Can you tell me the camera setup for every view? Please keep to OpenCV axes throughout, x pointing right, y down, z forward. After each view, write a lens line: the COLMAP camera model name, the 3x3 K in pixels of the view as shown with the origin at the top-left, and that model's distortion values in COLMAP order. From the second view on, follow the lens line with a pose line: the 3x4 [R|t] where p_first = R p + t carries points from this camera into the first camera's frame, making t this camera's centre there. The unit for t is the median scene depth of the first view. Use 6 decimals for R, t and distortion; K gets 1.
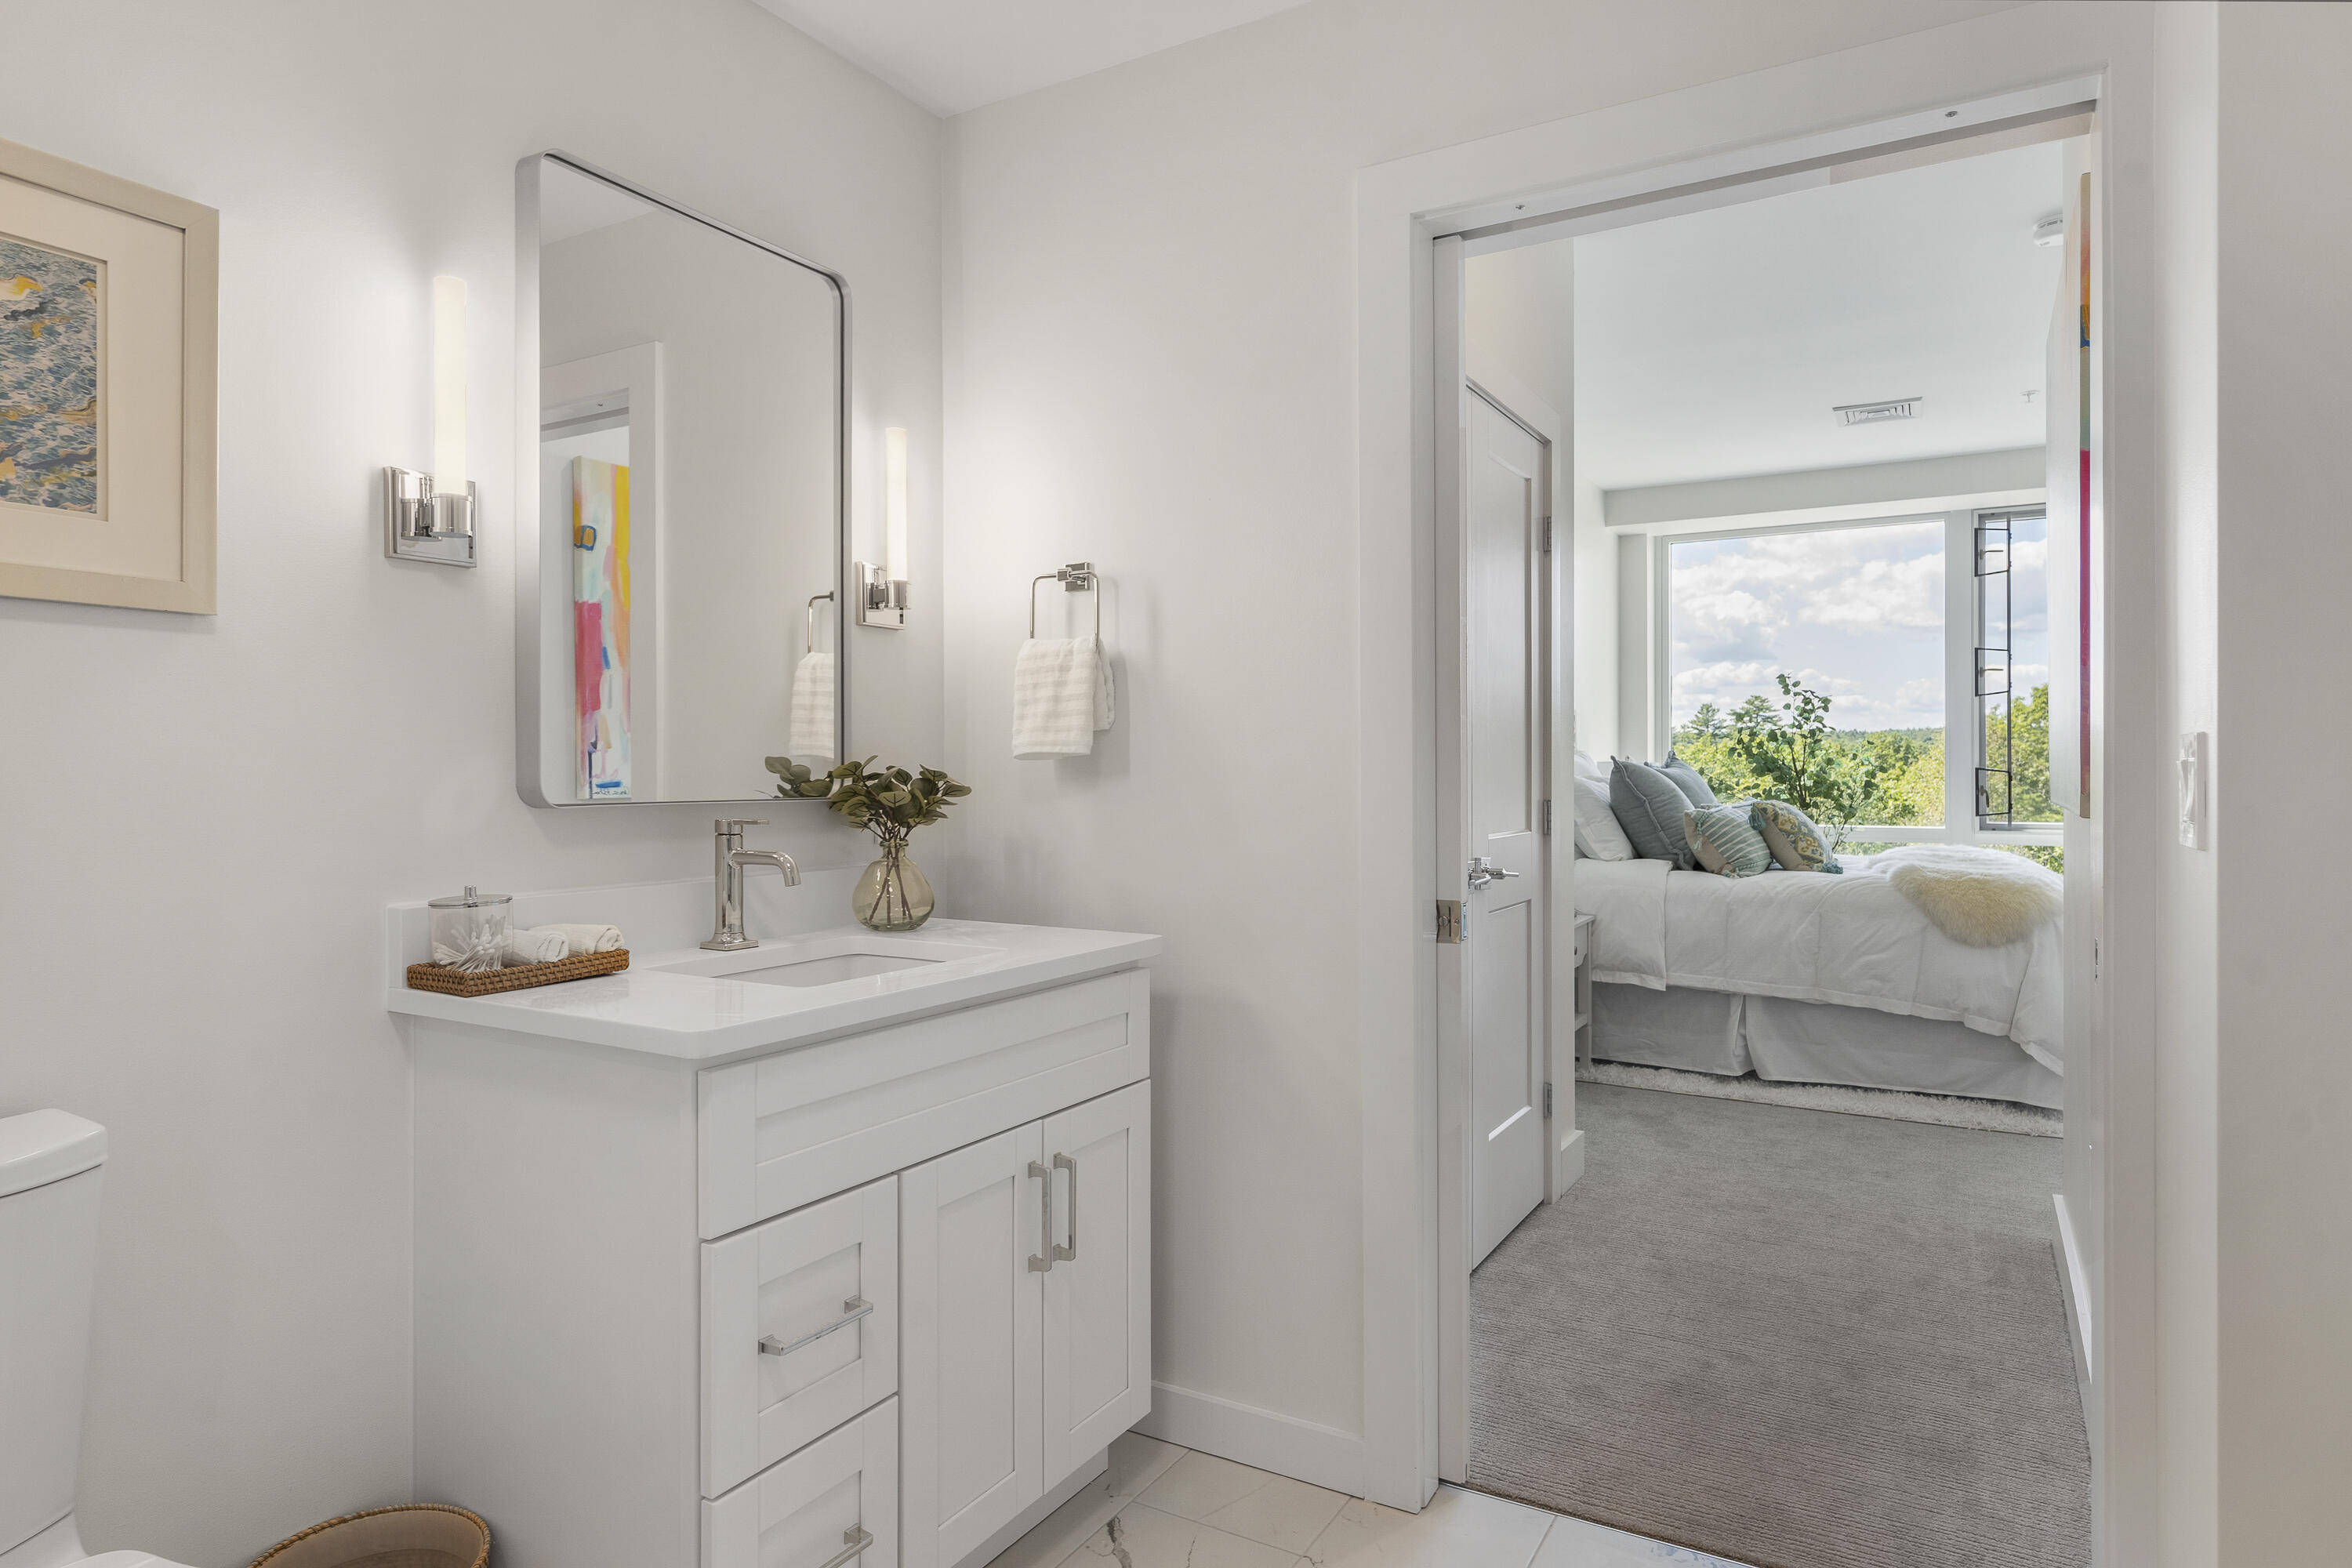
lens RADIAL K [[1358.0, 0, 1178.3], [0, 1358.0, 776.3], [0, 0, 1]] dist [-0.003355, -0.000787]
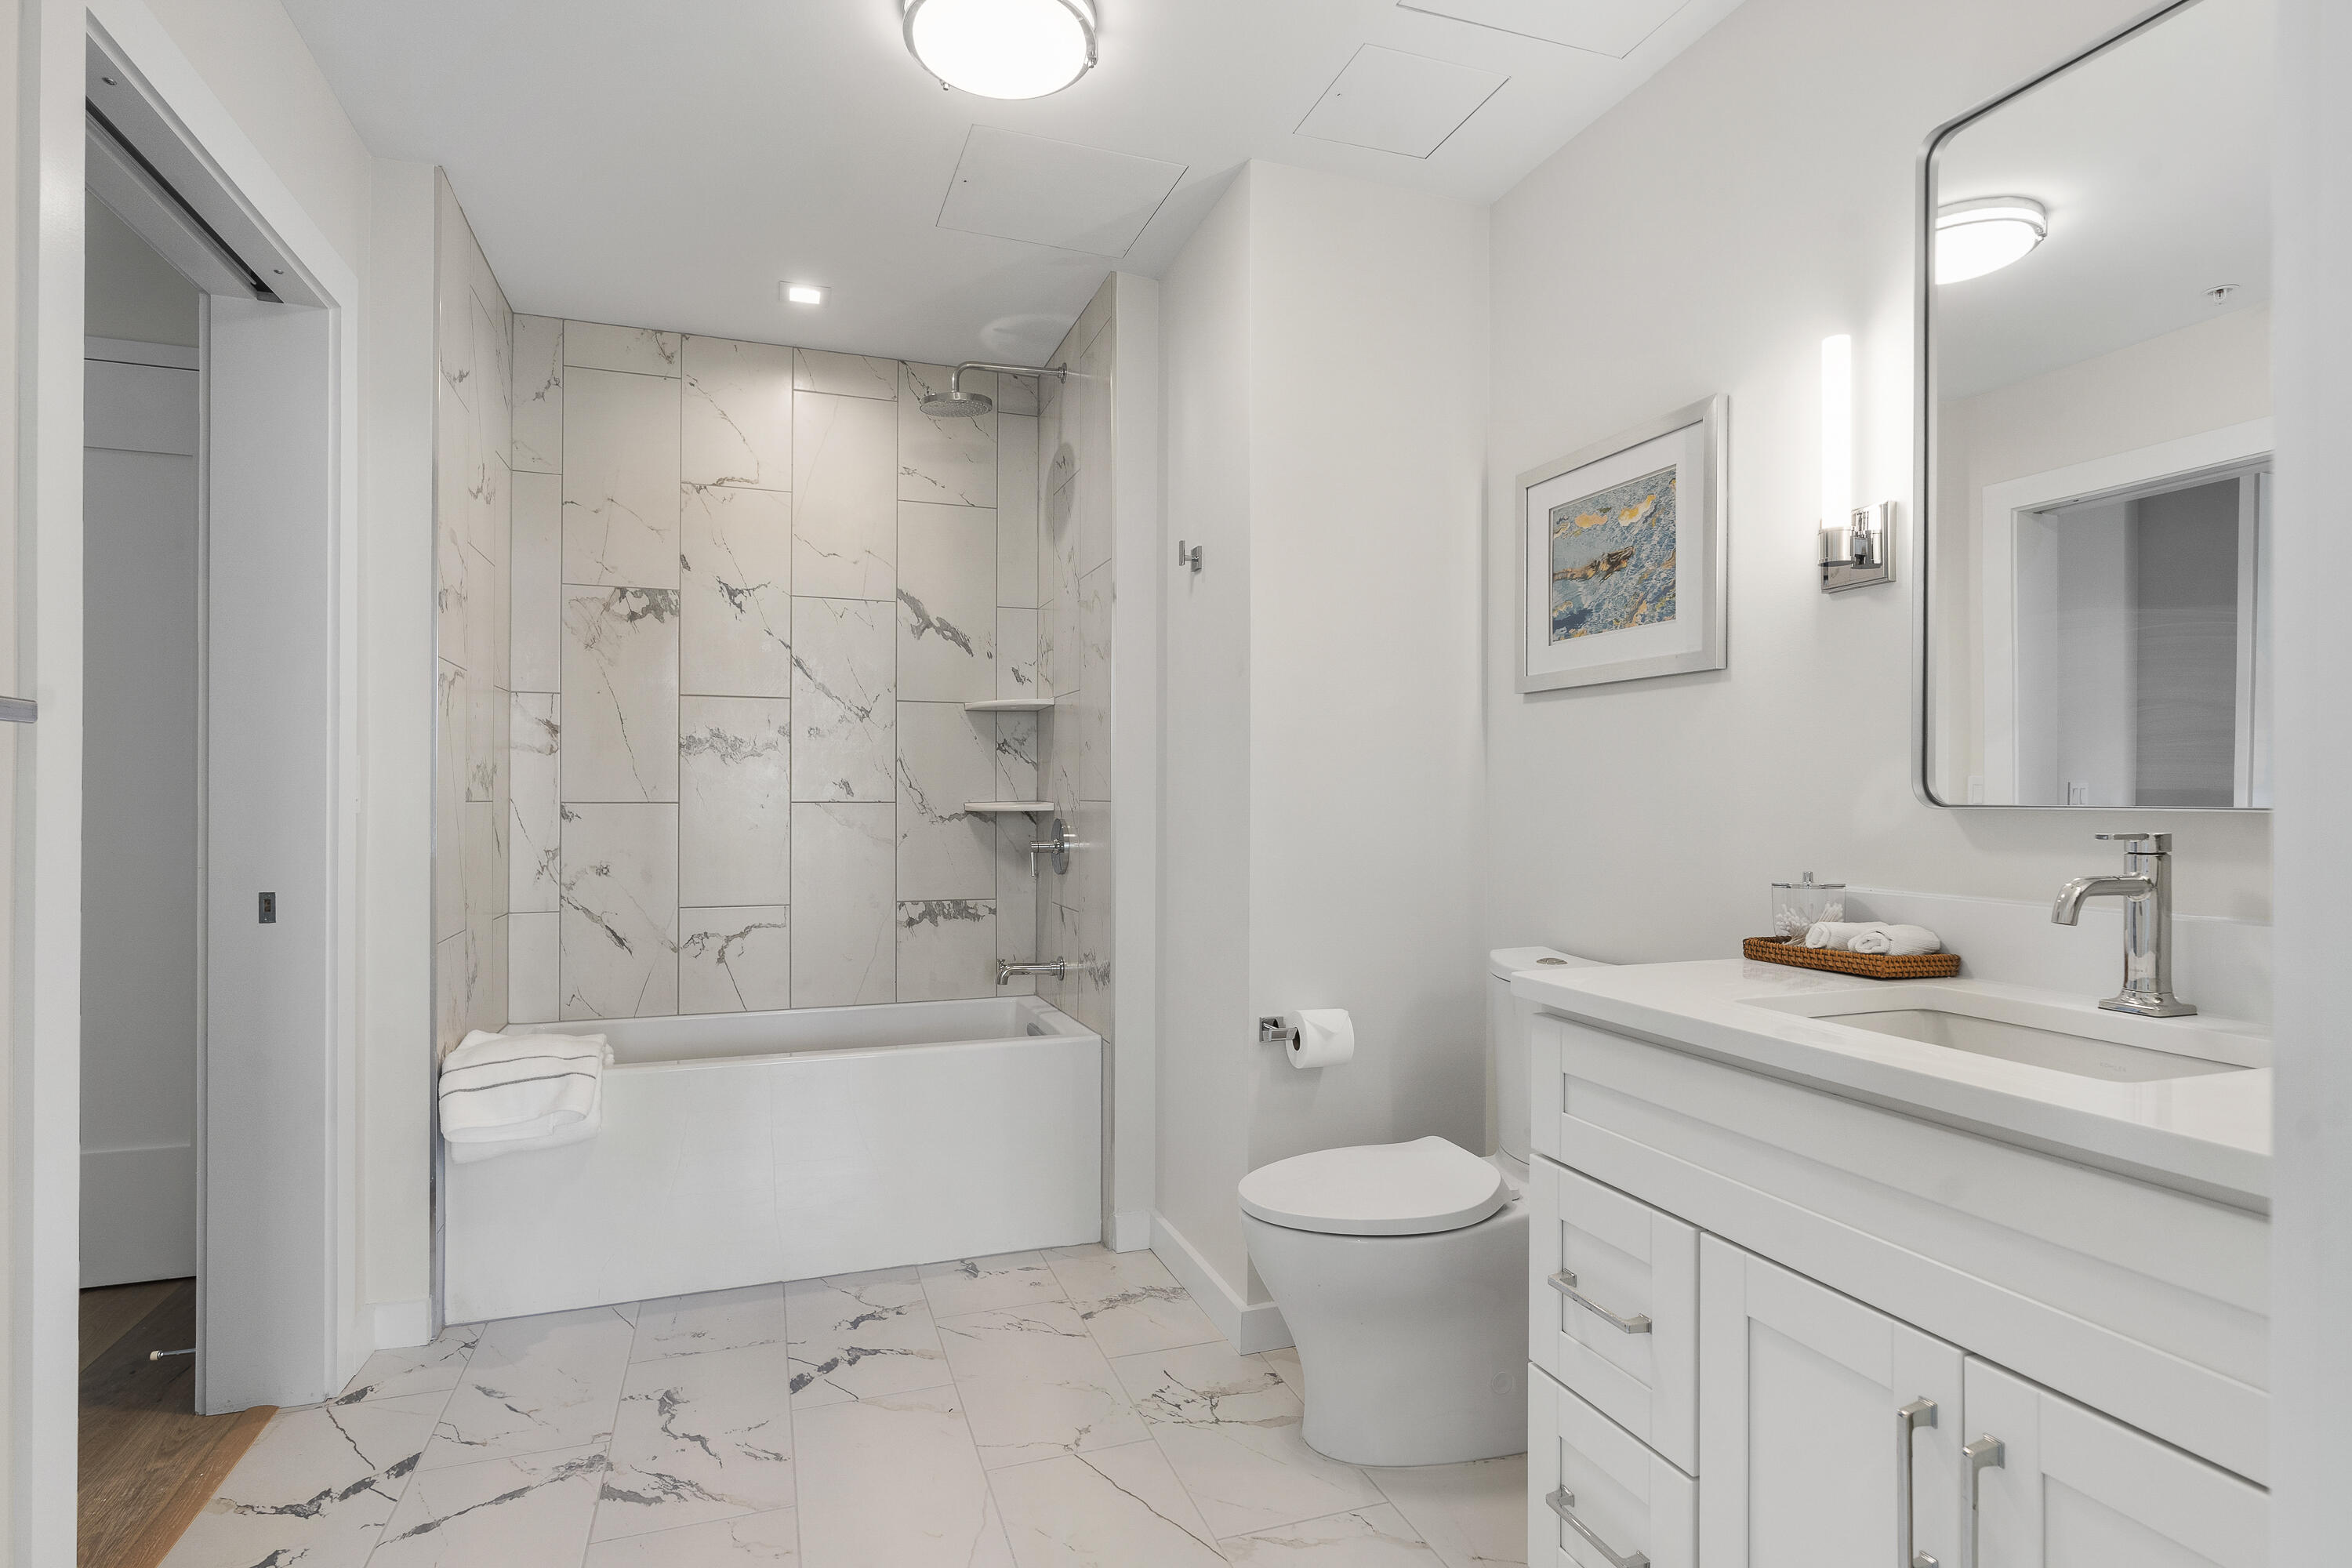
lens RADIAL K [[1198.1, 0, 1177.8], [0, 1198.1, 786.7], [0, 0, 1]] dist [0.002024, 0.000091]
pose [[-0.644926, 0.002927, -0.764239, 0.712863], [-0.002753, 0.999977, 0.006153, 0.003940], [0.764240, 0.006072, -0.644904, 1.476845]]
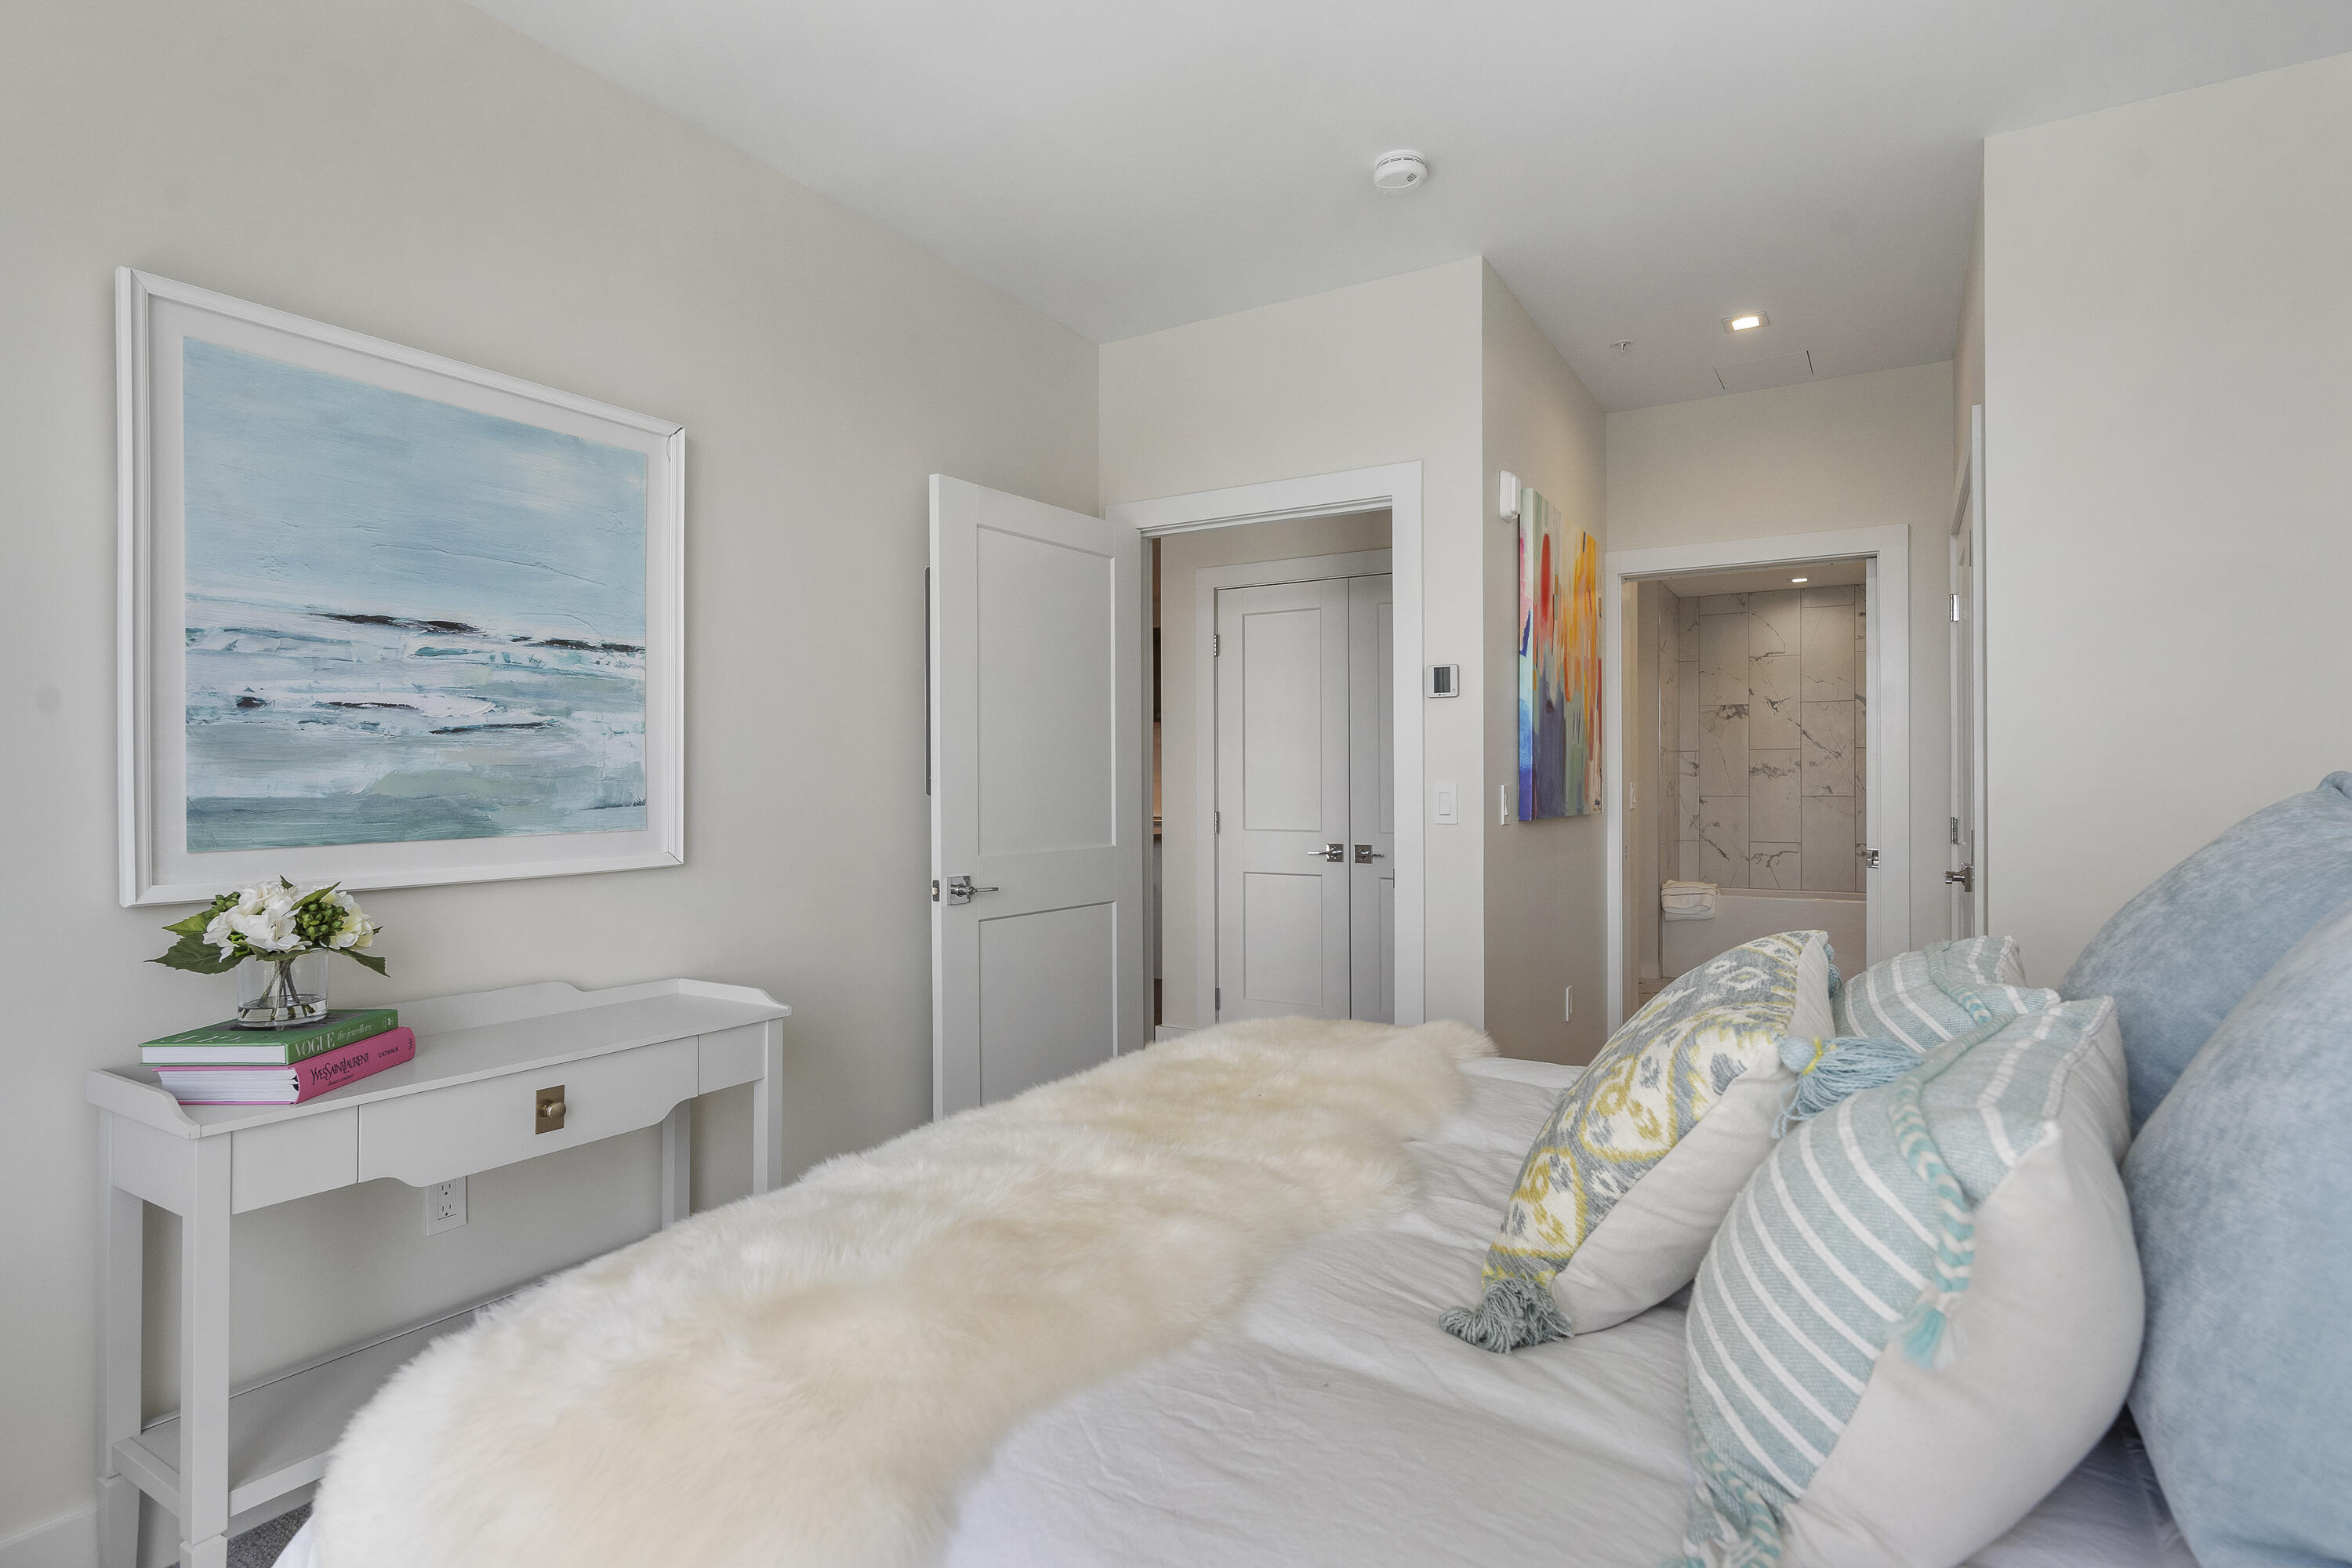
lens RADIAL K [[1198.1, 0, 1174.0], [0, 1198.1, 789.6], [0, 0, 1]] dist [0.002024, 0.000091]
pose [[-0.999959, 0.006587, 0.006206, 1.199725], [0.006586, 0.999978, -0.000245, 0.004471], [-0.006207, -0.000204, -0.999981, 2.578659]]
